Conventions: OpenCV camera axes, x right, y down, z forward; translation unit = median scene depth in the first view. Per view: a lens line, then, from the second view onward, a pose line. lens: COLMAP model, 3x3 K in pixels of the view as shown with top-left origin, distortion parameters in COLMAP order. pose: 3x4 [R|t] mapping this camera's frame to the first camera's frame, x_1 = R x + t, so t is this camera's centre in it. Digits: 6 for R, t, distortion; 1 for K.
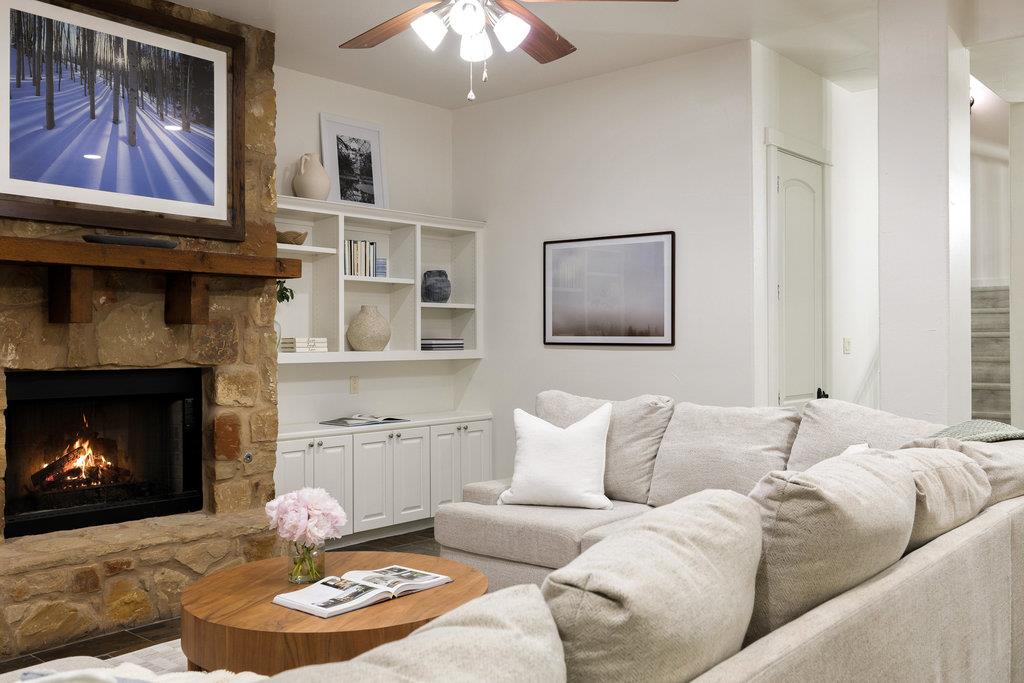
lens RADIAL K [[932.2, 0, 513.9], [0, 932.2, 335.1], [0, 0, 1]] dist [0.006669, 0.000000]
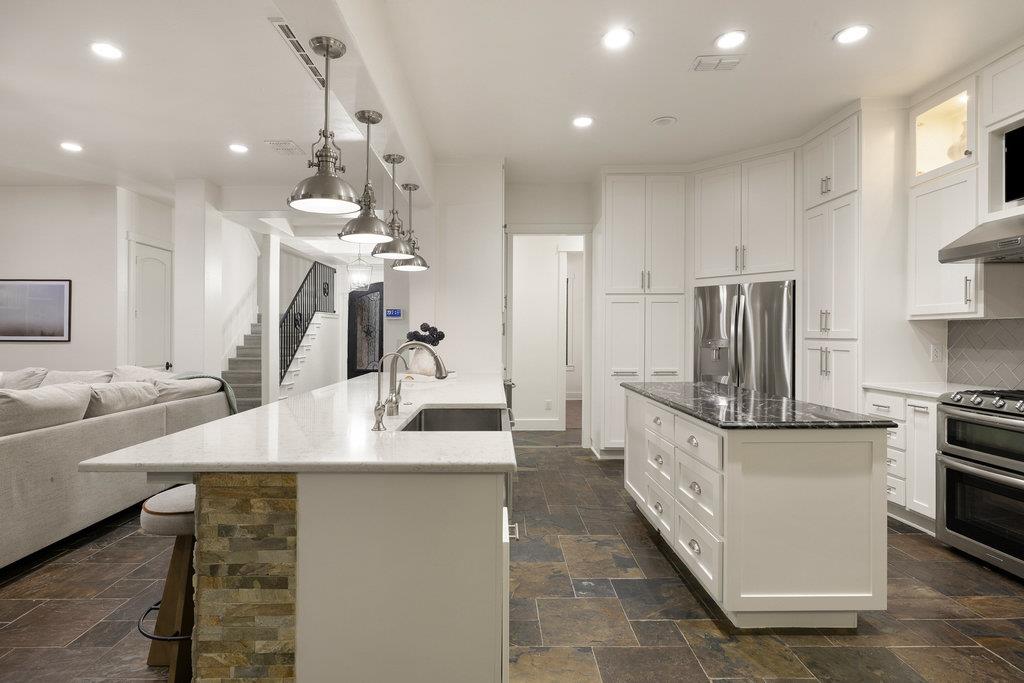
lens RADIAL K [[523.1, 0, 503.5], [0, 523.1, 327.9], [0, 0, 1]] dist [-0.002684, 0.000541]
pose [[0.749342, 0.010717, 0.662096, 0.151451], [-0.001346, 0.999892, -0.014661, -0.001612], [-0.662181, 0.010095, 0.749275, -0.406712]]
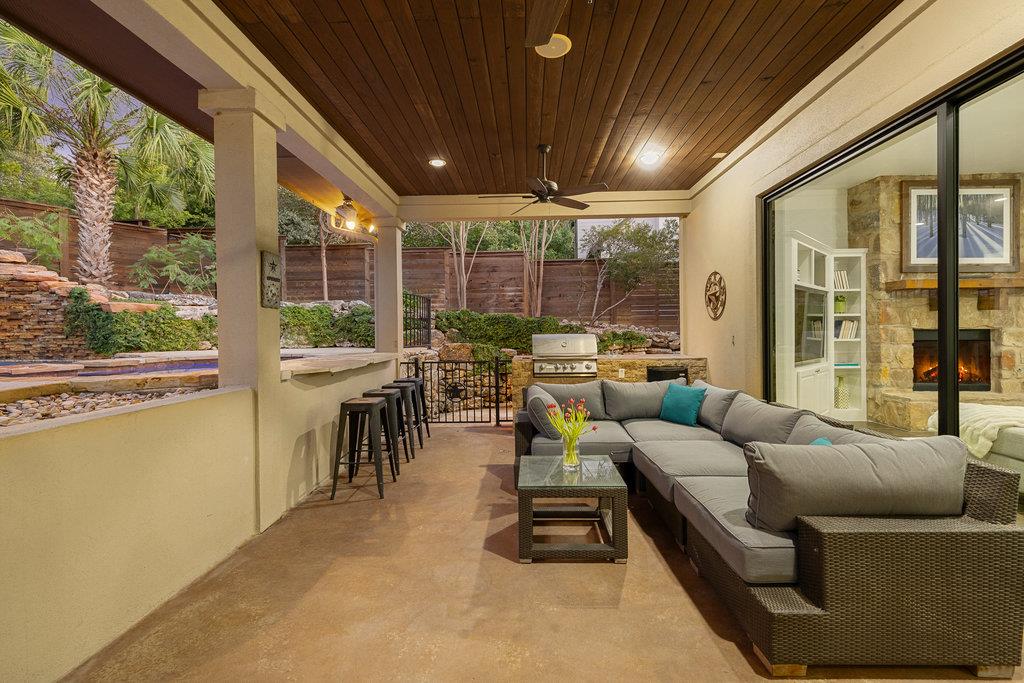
lens RADIAL K [[442.1, 0, 513.5], [0, 442.1, 337.8], [0, 0, 1]] dist [0.006127, -0.000802]
pose [[0.633245, 0.007293, -0.773917, -0.235805], [0.011716, 0.999751, 0.019008, 0.022090], [0.773863, -0.021104, 0.633001, -0.616978]]
